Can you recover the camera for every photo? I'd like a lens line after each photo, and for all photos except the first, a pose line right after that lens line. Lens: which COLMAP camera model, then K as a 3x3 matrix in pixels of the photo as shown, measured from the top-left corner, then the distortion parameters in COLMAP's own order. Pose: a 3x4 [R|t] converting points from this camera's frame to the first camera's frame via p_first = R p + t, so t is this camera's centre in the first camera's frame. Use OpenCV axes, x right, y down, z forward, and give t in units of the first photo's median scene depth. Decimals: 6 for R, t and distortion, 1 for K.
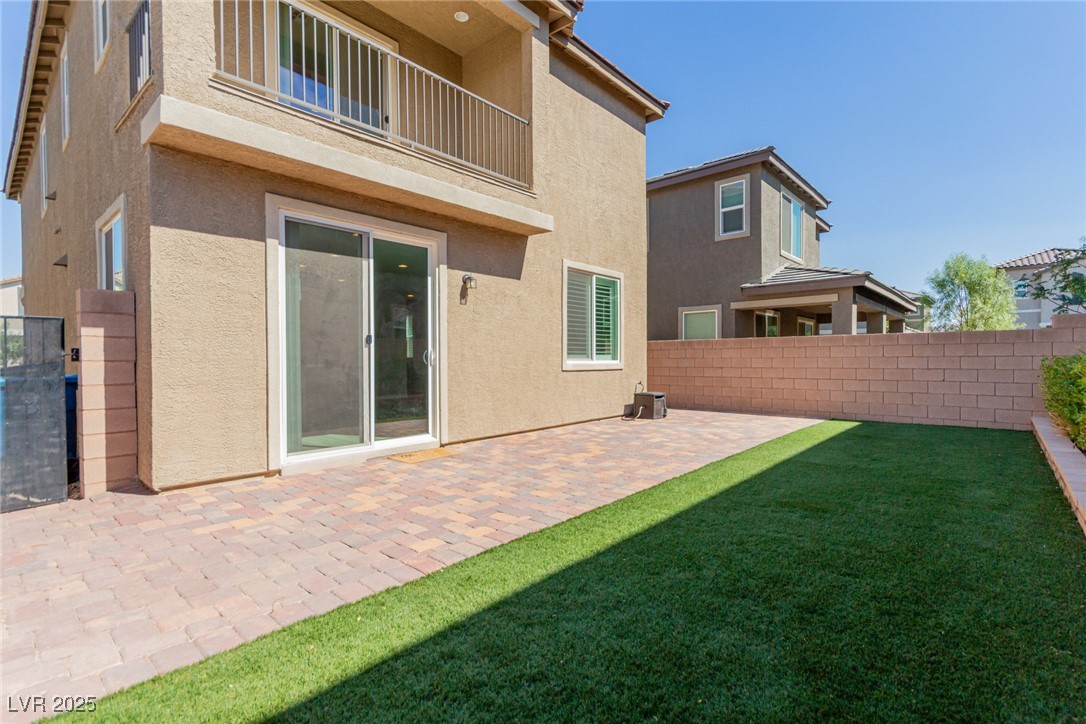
lens RADIAL K [[510.3, 0, 547.0], [0, 510.3, 361.7], [0, 0, 1]] dist [0.008634, -0.002548]
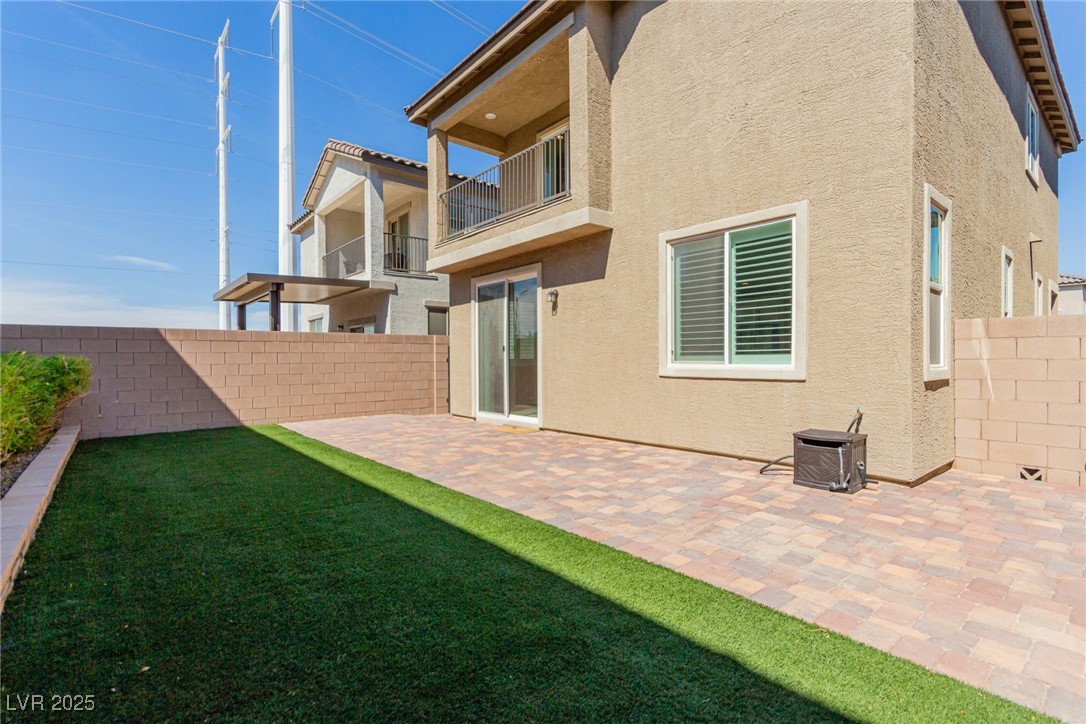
lens RADIAL K [[510.3, 0, 541.0], [0, 510.3, 363.1], [0, 0, 1]] dist [0.008634, -0.002548]
pose [[-0.147376, 0.006407, -0.989060, 0.965747], [-0.004742, 0.999963, 0.007184, -0.008483], [0.989069, 0.005748, -0.147340, 1.082757]]
